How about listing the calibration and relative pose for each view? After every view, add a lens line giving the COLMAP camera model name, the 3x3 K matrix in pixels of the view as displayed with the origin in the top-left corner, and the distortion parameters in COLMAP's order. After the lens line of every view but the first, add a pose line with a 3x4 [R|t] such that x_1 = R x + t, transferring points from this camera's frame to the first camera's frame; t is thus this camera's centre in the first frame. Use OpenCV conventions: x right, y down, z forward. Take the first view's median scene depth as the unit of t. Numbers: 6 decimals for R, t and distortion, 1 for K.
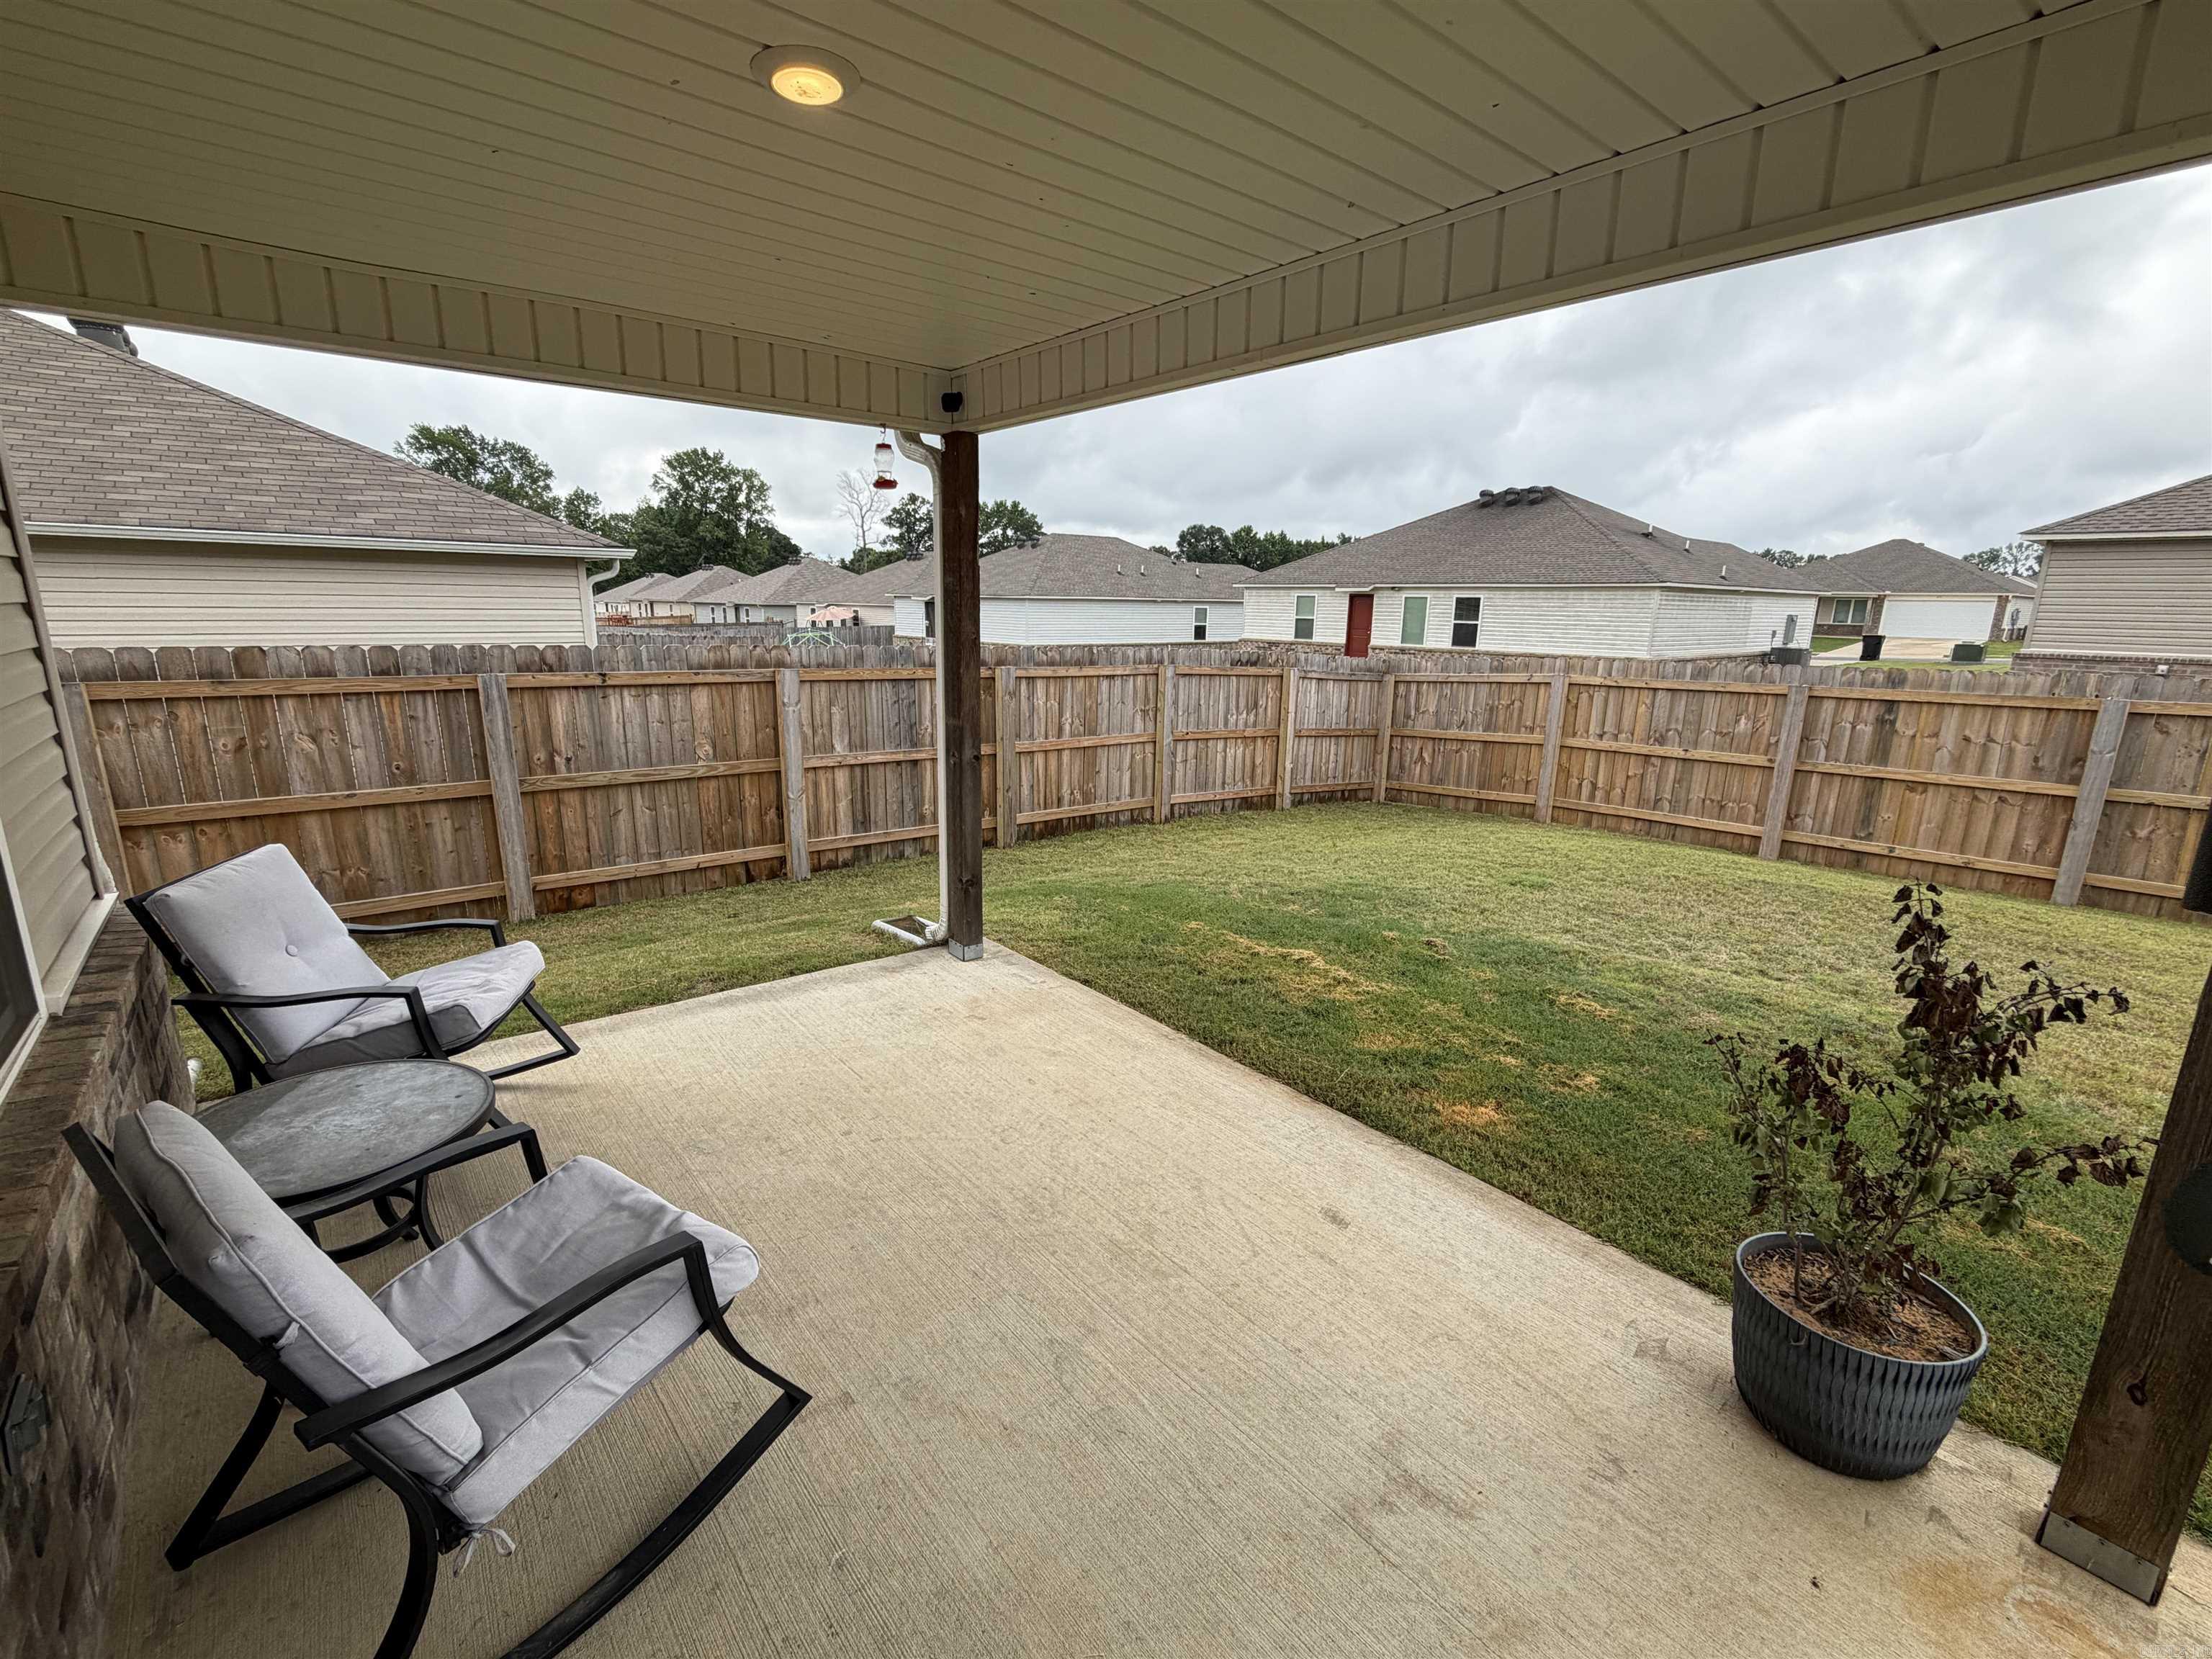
lens RADIAL K [[975.2, 0, 1106.3], [0, 975.2, 831.2], [0, 0, 1]] dist [-0.001502, -0.000461]
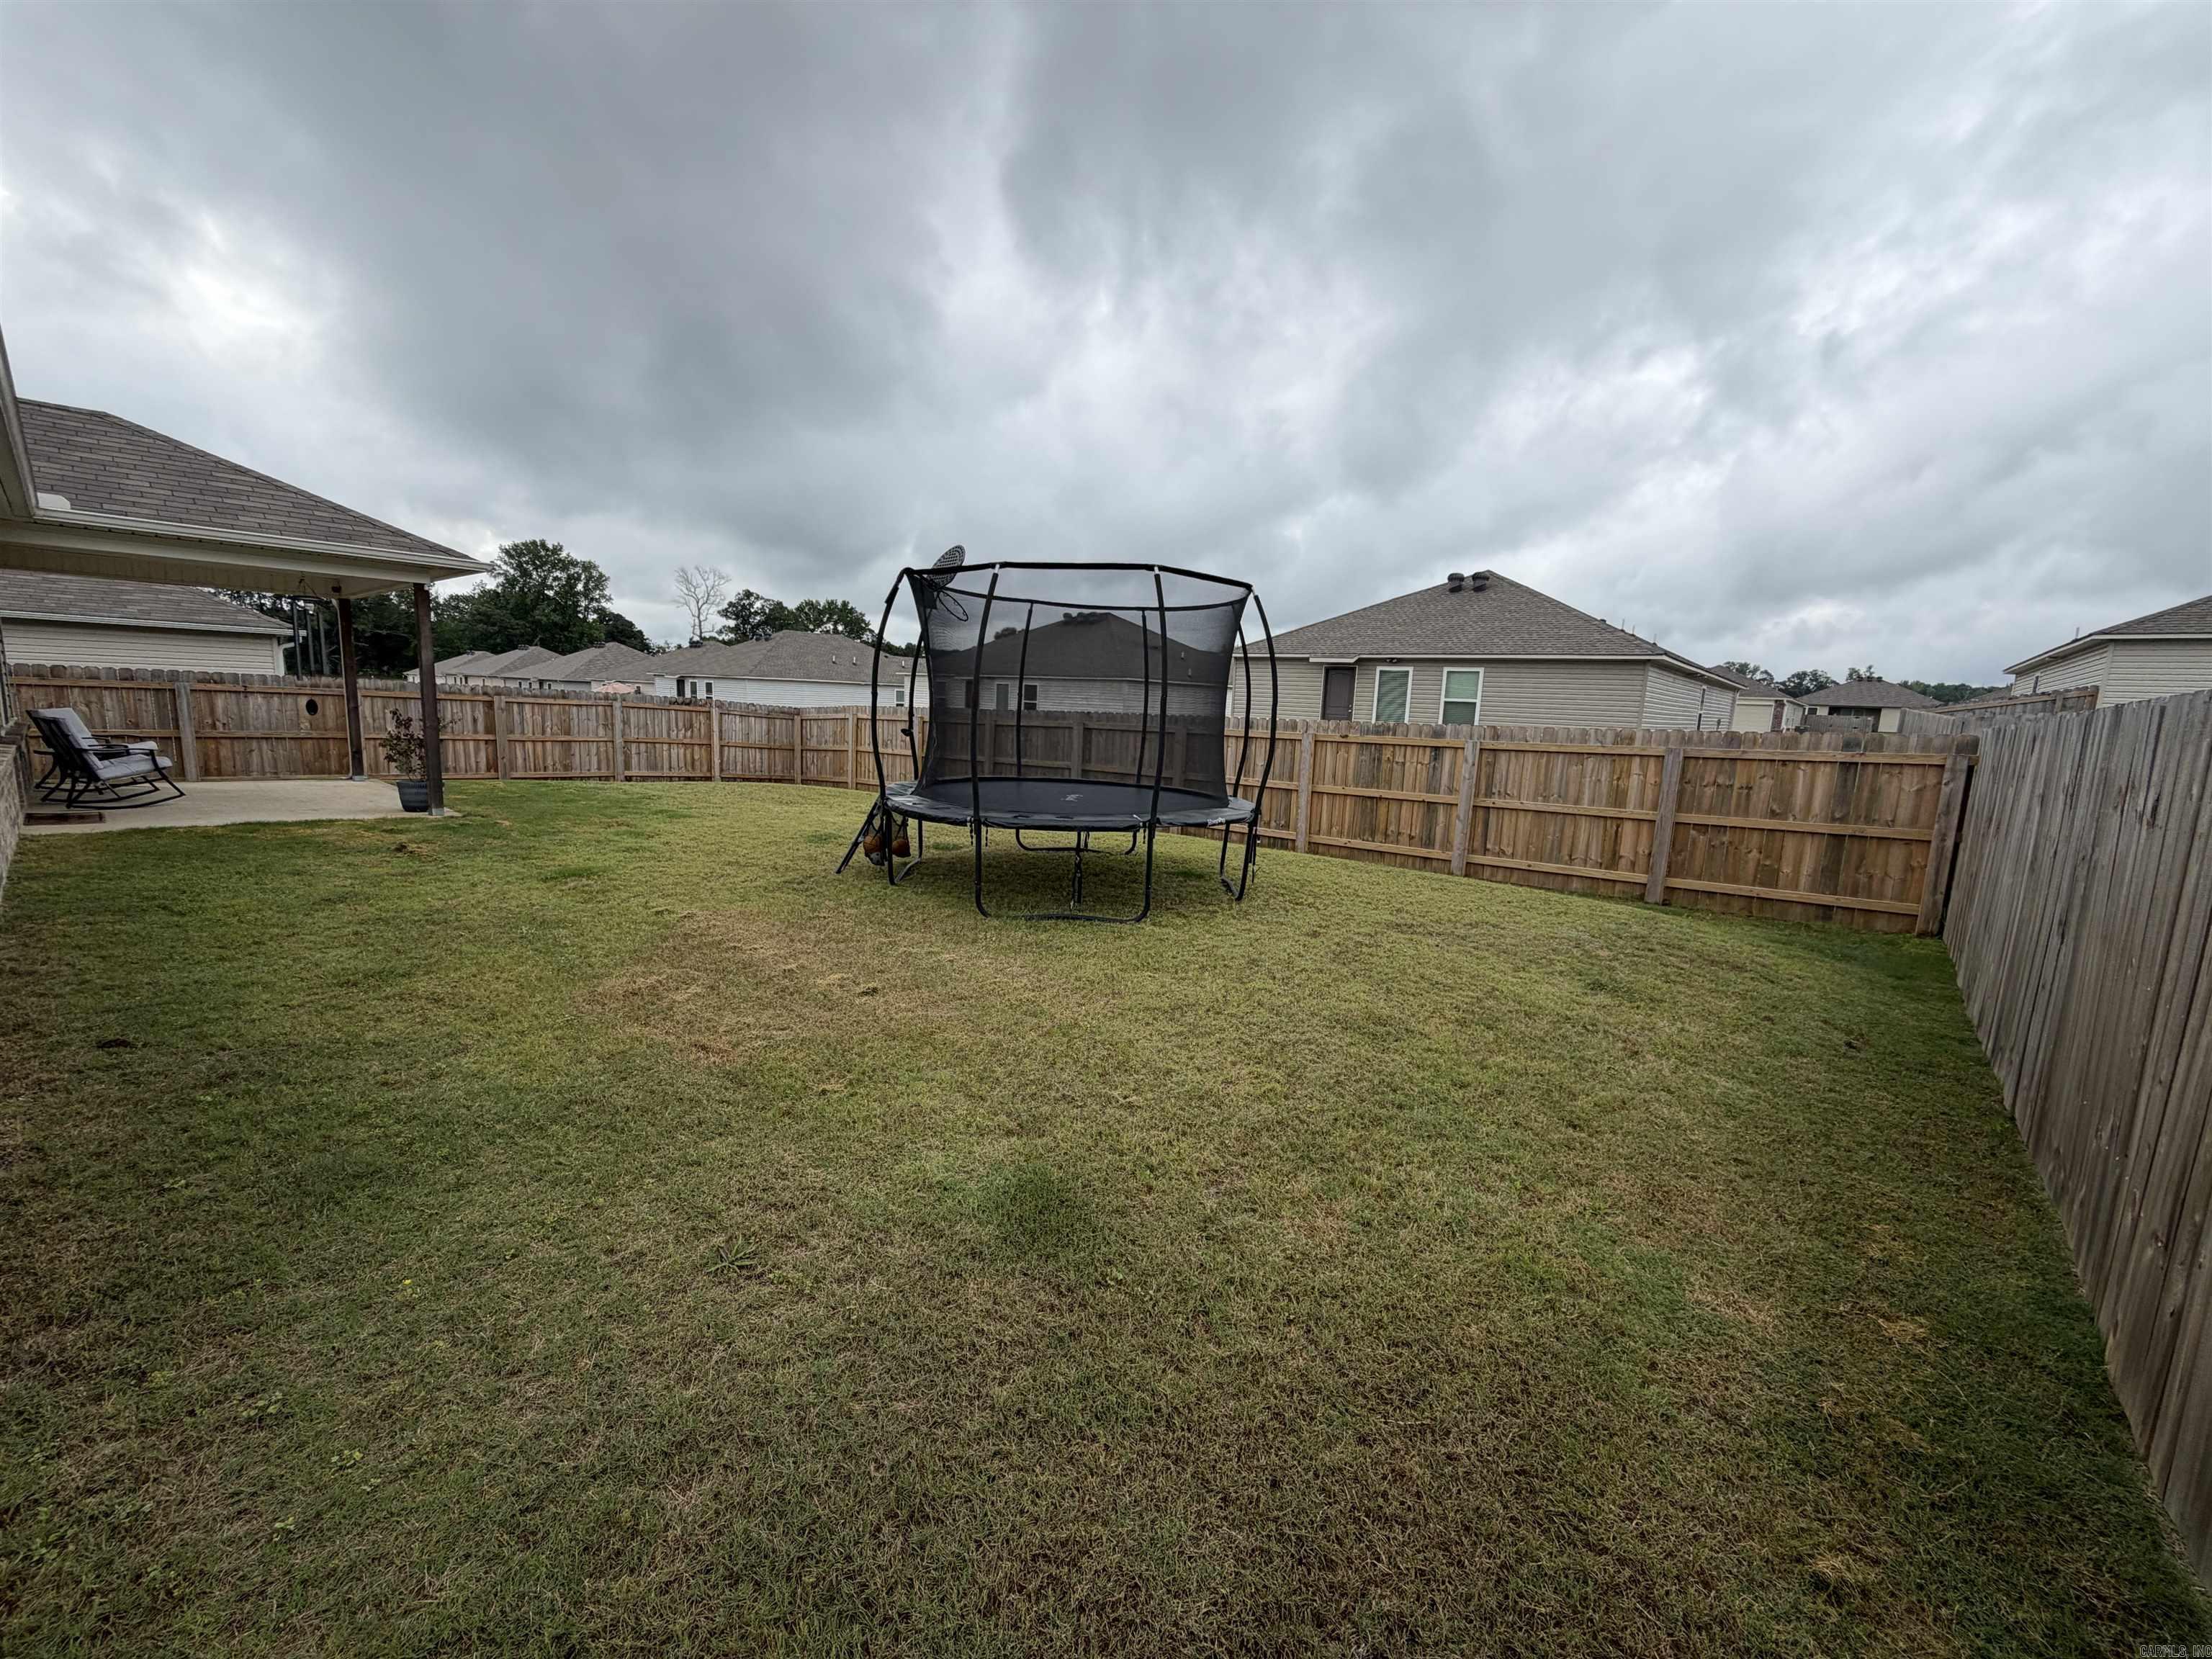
lens RADIAL K [[884.3, 0, 1101.7], [0, 884.3, 831.9], [0, 0, 1]] dist [0.000766, -0.000028]
pose [[0.986414, 0.002290, 0.164265, 0.264367], [0.010346, 0.997052, -0.076032, 0.084053], [-0.163955, 0.076699, 0.983482, -0.312413]]
